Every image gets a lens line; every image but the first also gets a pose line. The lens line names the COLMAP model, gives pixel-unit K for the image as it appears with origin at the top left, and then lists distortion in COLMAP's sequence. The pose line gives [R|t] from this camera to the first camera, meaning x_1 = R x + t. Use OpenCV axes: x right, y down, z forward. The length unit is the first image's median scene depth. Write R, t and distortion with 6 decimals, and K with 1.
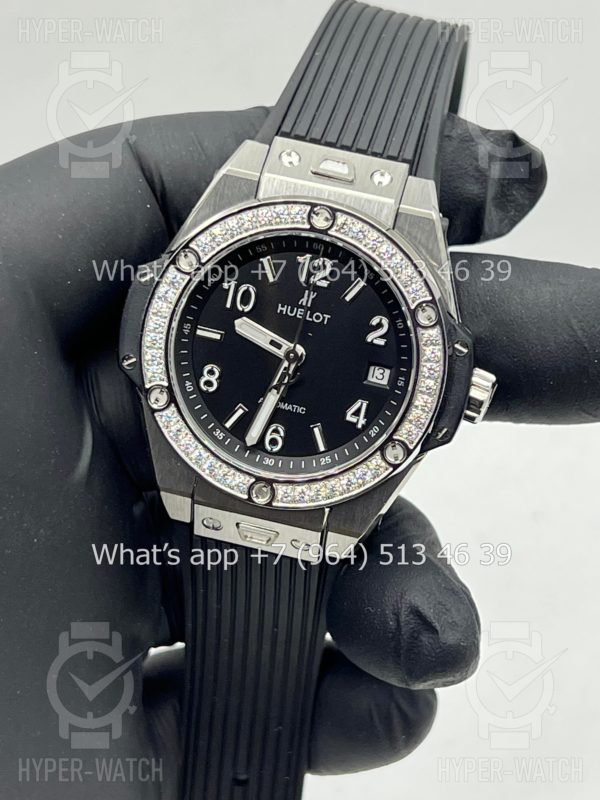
lens RADIAL K [[1813.6, 0, 302.9], [0, 1813.6, 392.7], [0, 0, 1]] dist [0.386803, 0.000000]
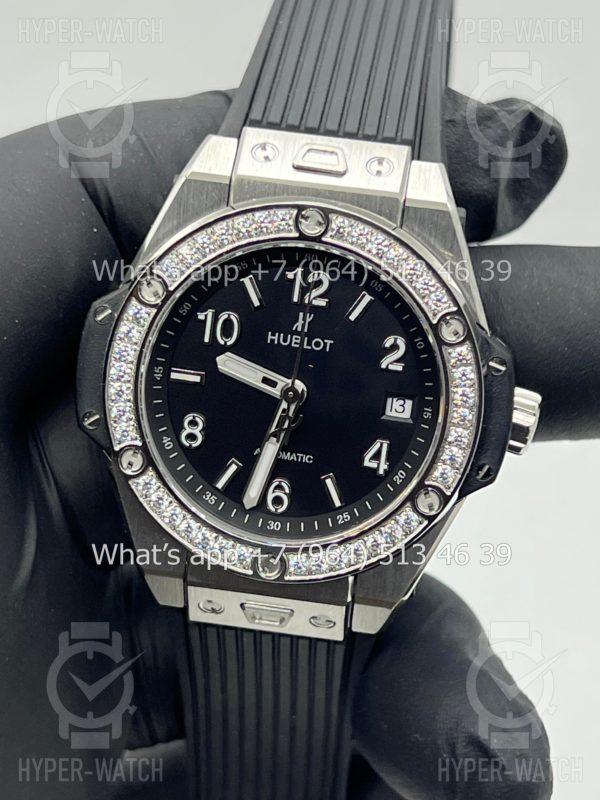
lens RADIAL K [[1813.6, 0, 298.2], [0, 1813.6, 403.5], [0, 0, 1]] dist [0.386803, 0.000000]
pose [[0.995179, -0.094845, 0.024963, -0.023328], [0.094513, 0.995423, 0.014150, -0.027323], [-0.026190, -0.011723, 0.999588, 0.186099]]
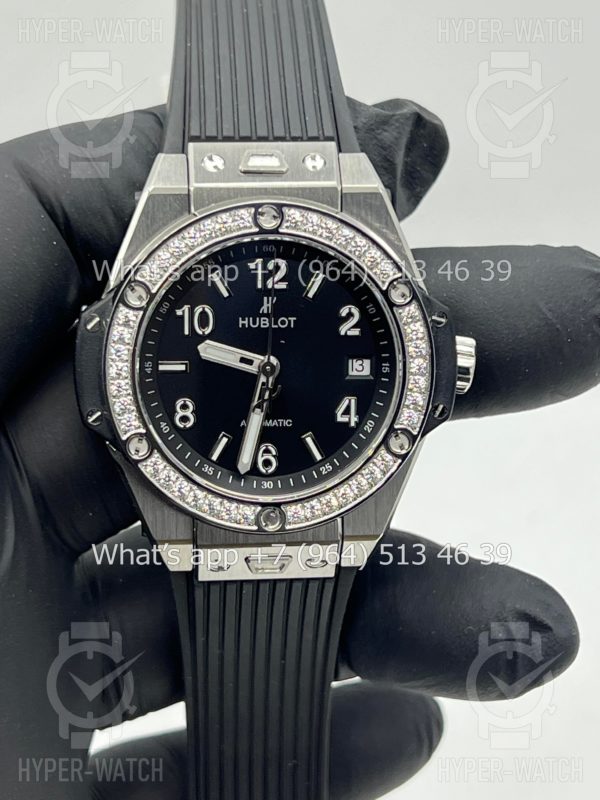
lens RADIAL K [[1813.6, 0, 298.5], [0, 1813.6, 402.7], [0, 0, 1]] dist [0.386803, 0.000000]
pose [[0.955736, -0.239080, 0.171494, -0.154372], [0.236766, 0.970967, 0.034133, -0.031372], [-0.174676, 0.007982, 0.984594, 0.078675]]
